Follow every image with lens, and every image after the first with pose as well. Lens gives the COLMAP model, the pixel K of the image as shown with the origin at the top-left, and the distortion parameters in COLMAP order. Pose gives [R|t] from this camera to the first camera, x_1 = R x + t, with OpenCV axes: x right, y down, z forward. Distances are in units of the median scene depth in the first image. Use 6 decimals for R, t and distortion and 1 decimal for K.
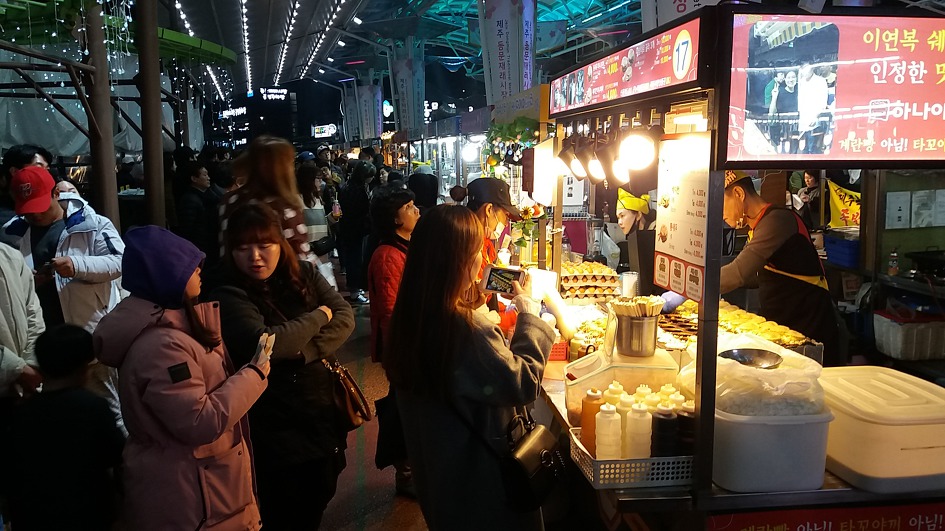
lens RADIAL K [[801.0, 0, 474.7], [0, 801.0, 265.6], [0, 0, 1]] dist [0.002795, -0.007063]
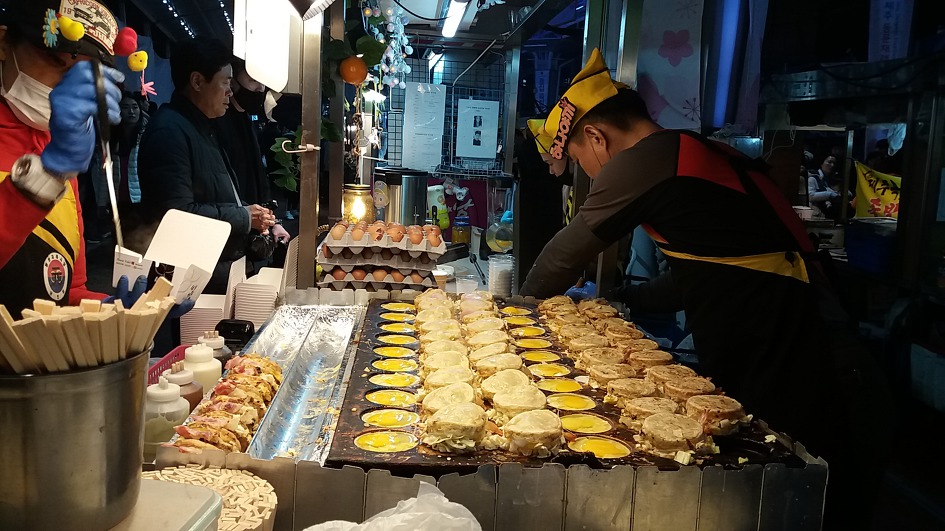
lens RADIAL K [[801.0, 0, 470.9], [0, 801.0, 263.7], [0, 0, 1]] dist [0.002795, -0.007063]
pose [[0.997801, 0.062593, -0.021790, 0.125050], [-0.062411, 0.998010, 0.008941, 0.008880], [0.022306, -0.007562, 0.999723, 0.289413]]
